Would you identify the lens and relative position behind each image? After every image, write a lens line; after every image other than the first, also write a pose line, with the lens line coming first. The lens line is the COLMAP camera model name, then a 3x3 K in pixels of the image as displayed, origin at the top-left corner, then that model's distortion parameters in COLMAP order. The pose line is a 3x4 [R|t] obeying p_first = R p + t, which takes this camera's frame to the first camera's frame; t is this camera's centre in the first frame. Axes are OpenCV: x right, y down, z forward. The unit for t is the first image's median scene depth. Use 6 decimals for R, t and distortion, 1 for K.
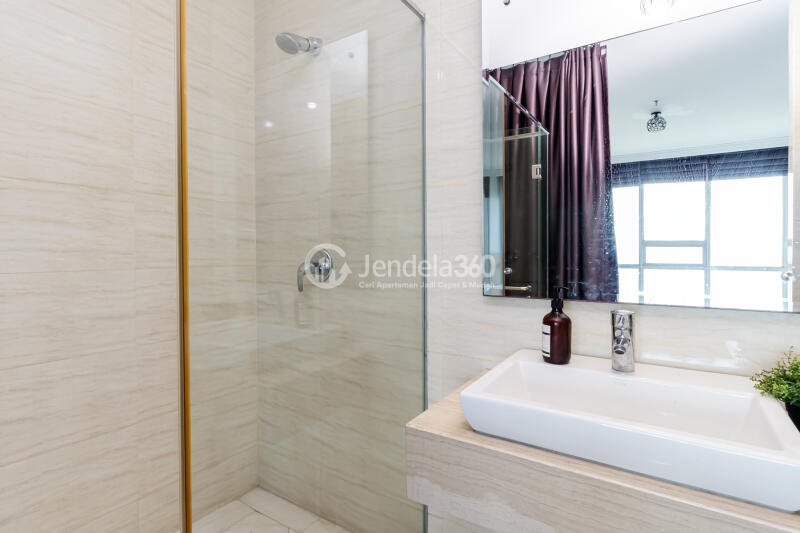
lens RADIAL K [[393.8, 0, 406.2], [0, 393.8, 260.7], [0, 0, 1]] dist [-0.002436, -0.002076]
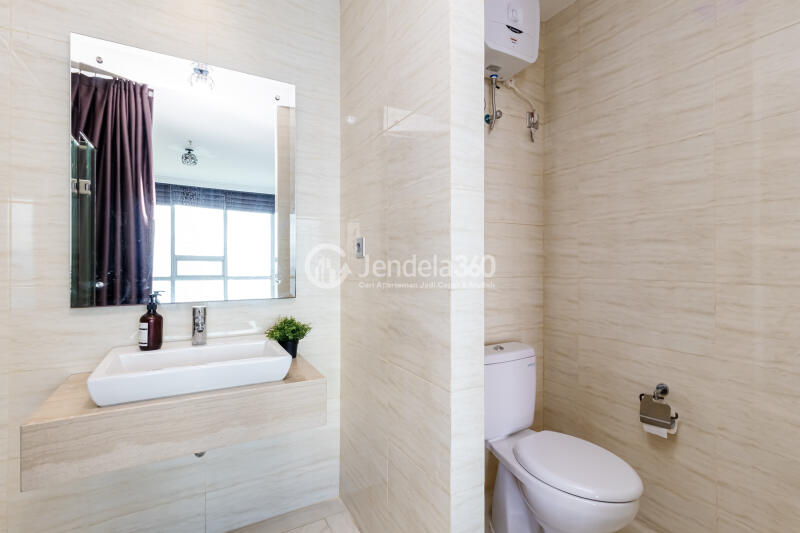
lens RADIAL K [[364.8, 0, 403.8], [0, 364.8, 267.0], [0, 0, 1]] dist [0.002881, 0.000003]
pose [[0.441981, 0.000432, 0.897024, -0.130623], [0.014243, 0.999870, -0.007499, -0.002756], [-0.896911, 0.016091, 0.441918, -0.126620]]
